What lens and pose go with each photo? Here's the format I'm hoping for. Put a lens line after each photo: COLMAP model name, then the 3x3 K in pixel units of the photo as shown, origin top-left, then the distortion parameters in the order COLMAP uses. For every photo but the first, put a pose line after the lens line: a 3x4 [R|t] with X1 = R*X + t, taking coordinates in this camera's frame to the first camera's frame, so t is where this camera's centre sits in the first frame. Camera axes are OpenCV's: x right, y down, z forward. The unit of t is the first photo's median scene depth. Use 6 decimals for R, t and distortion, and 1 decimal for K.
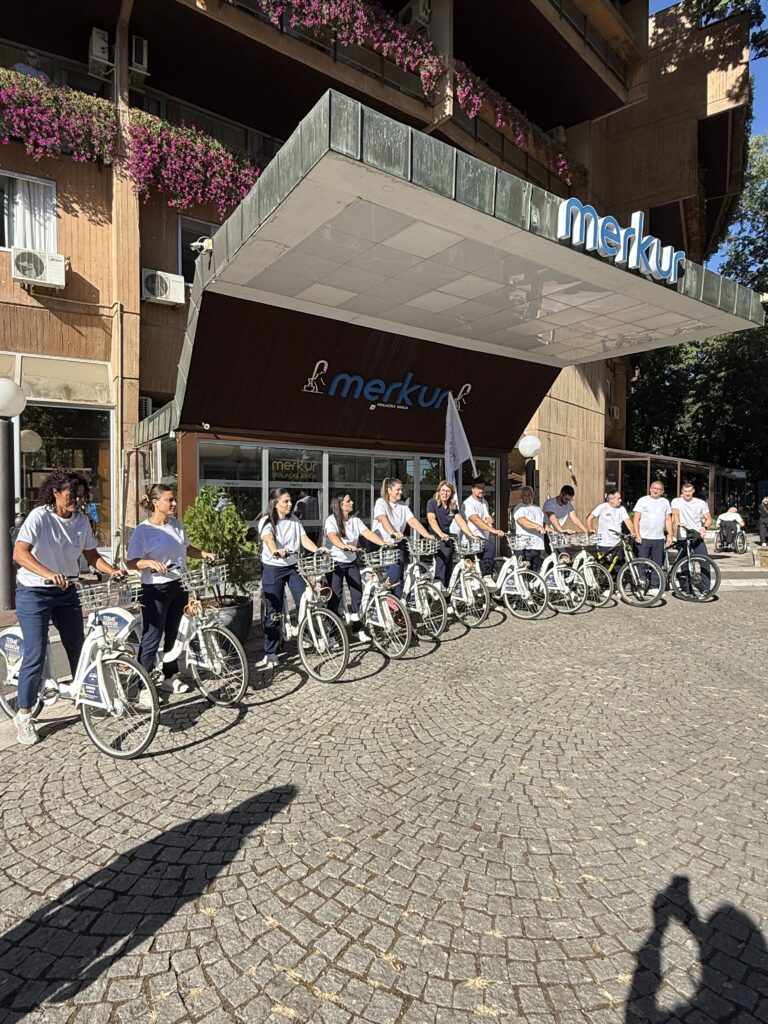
lens RADIAL K [[577.7, 0, 380.2], [0, 577.7, 511.2], [0, 0, 1]] dist [-0.000659, 0.000425]
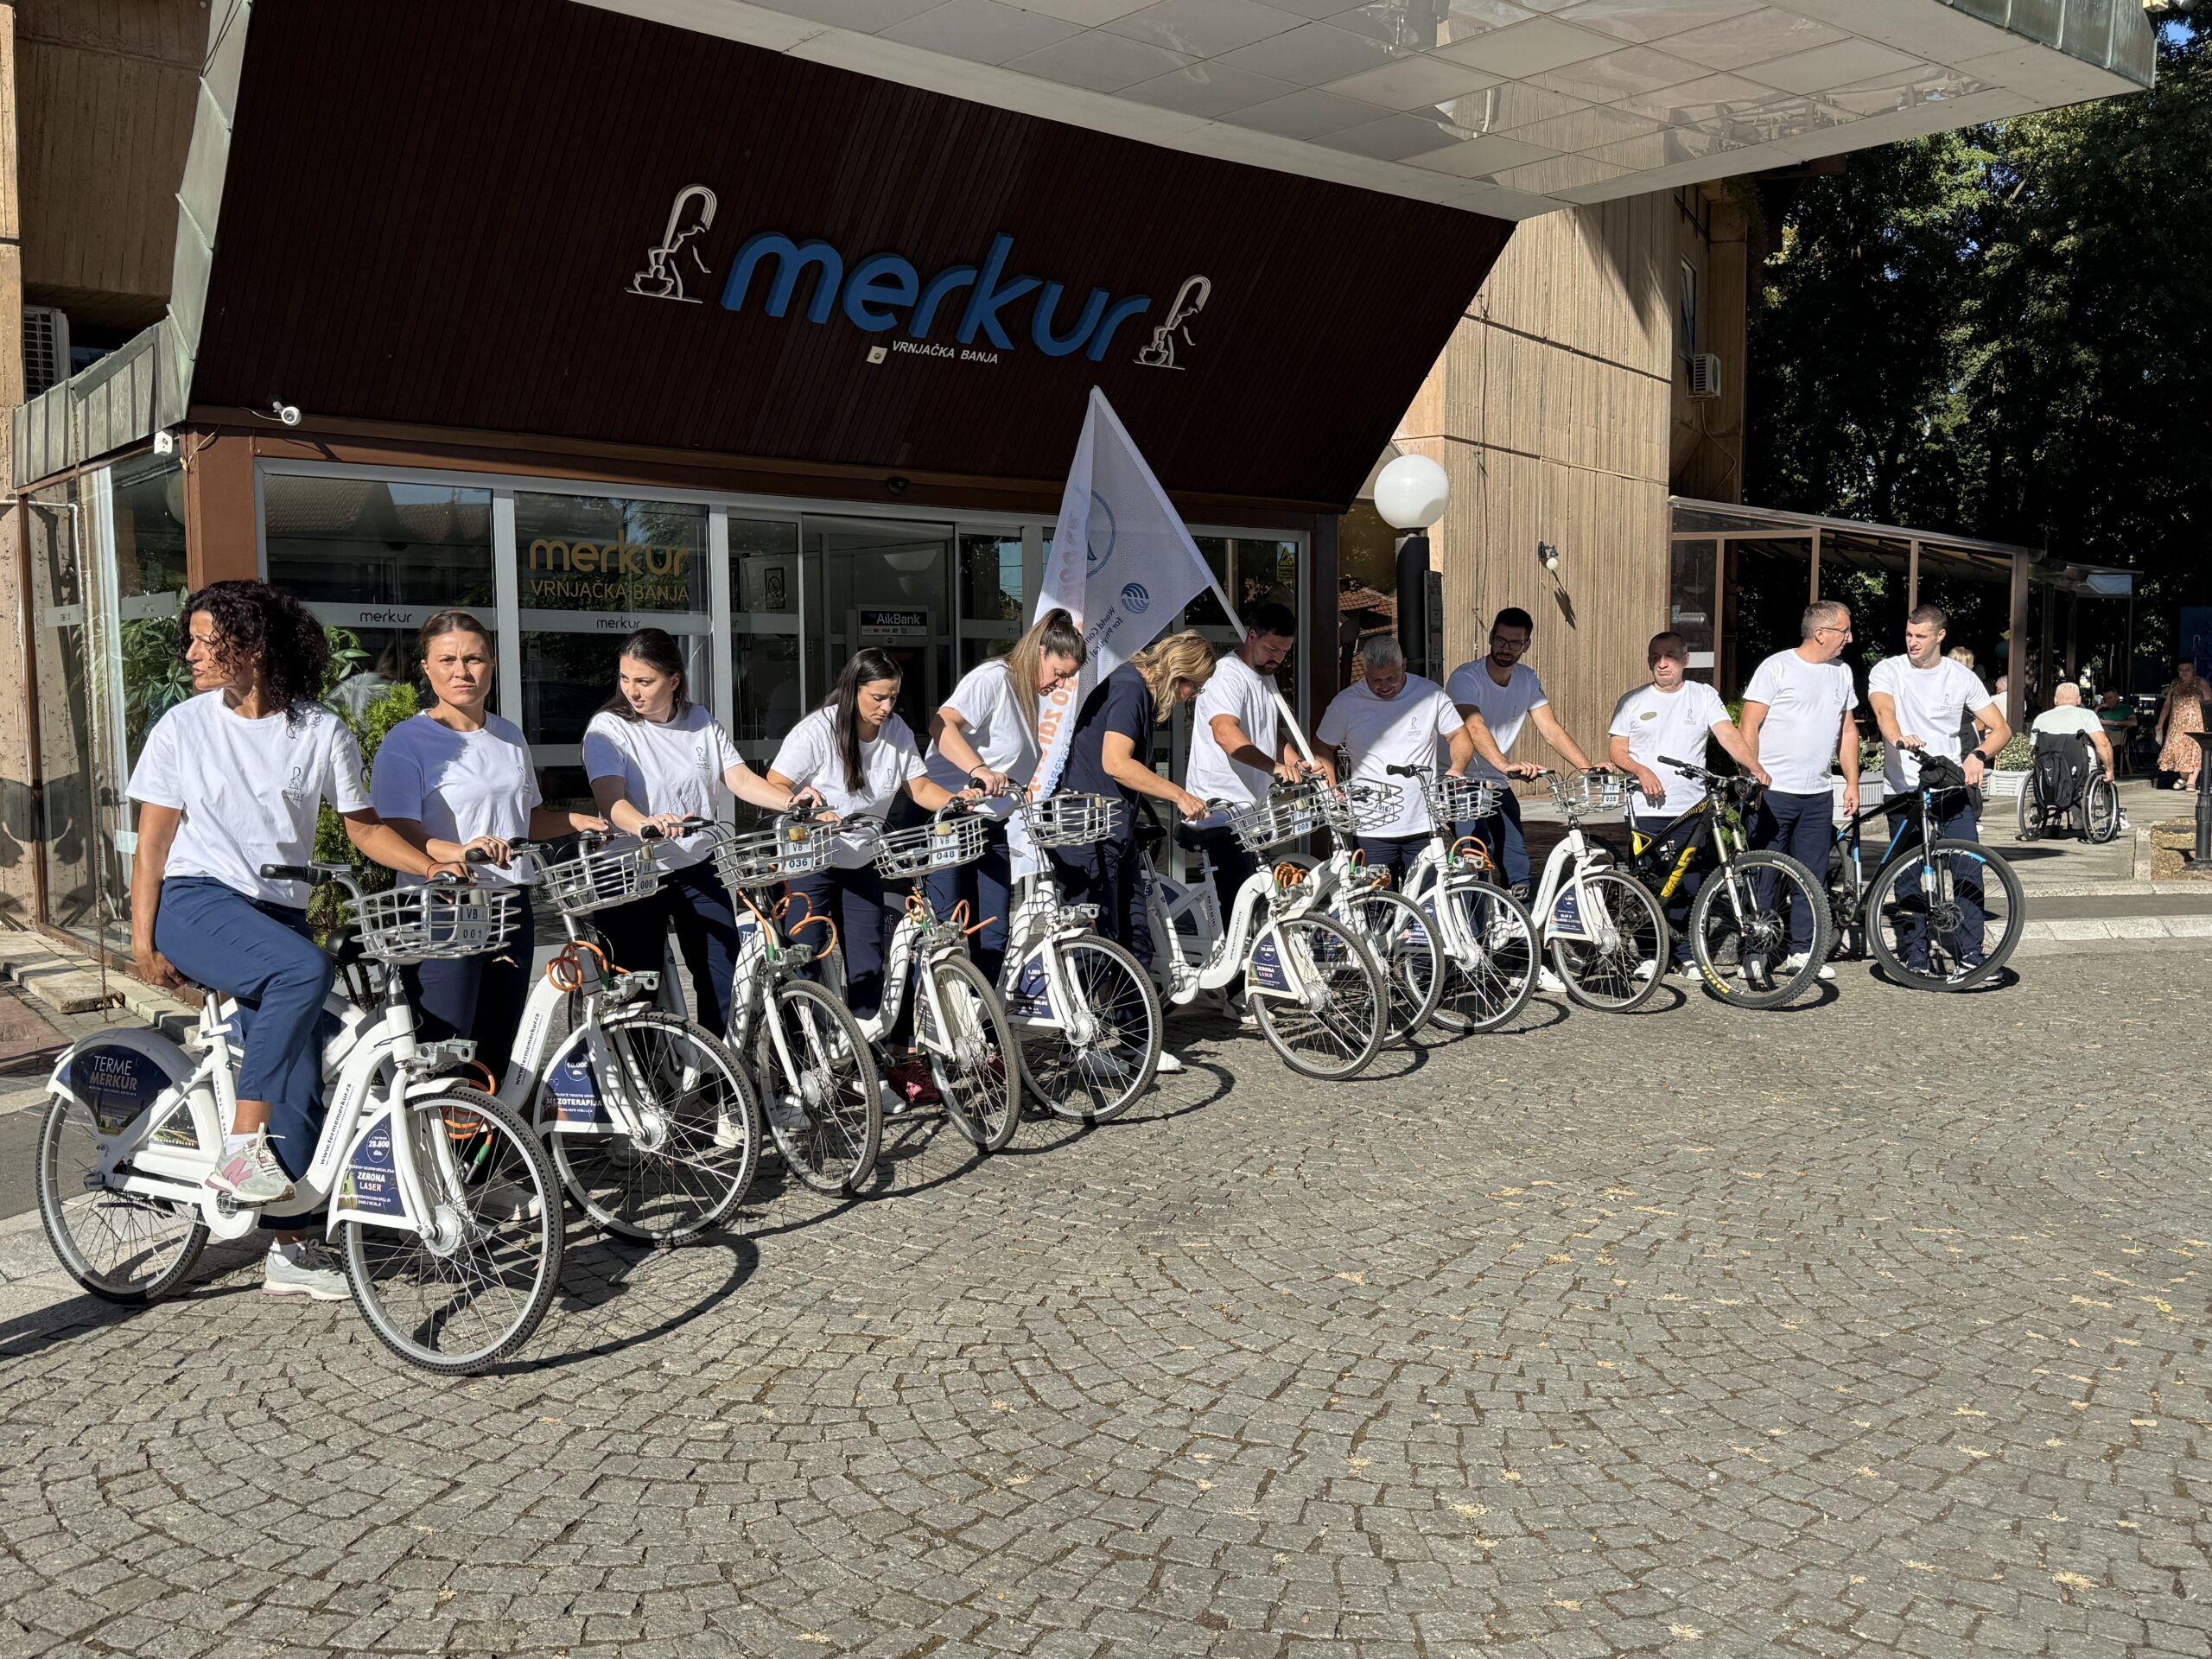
lens RADIAL K [[2026.4, 0, 1106.0], [0, 2026.4, 829.5], [0, 0, 1]] dist [0.174613, -0.352917]
pose [[0.995358, -0.016616, 0.094800, 0.000039], [0.011954, 0.998701, 0.049533, 0.010977], [-0.095500, -0.048170, 0.994263, -0.057300]]
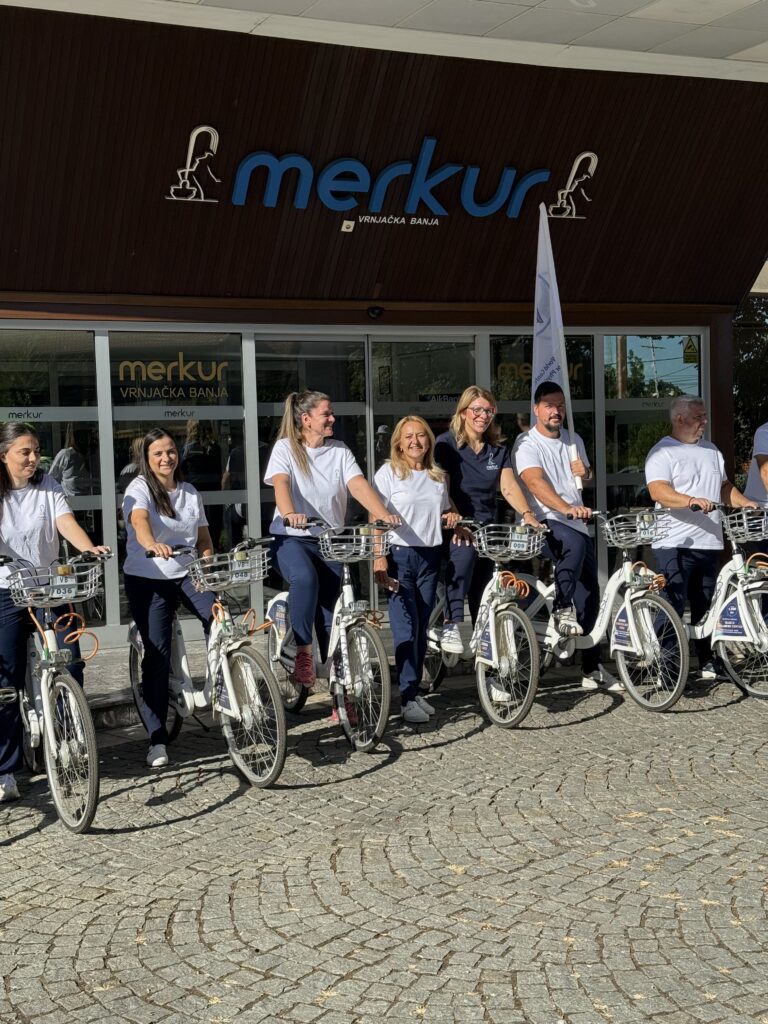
lens RADIAL K [[1443.7, 0, 384.9], [0, 1443.7, 514.8], [0, 0, 1]] dist [0.162658, -0.229482]
pose [[0.982537, -0.024364, -0.184467, 0.228641], [0.029803, 0.999197, 0.026764, 0.007801], [0.183667, -0.031795, 0.982474, -0.073050]]
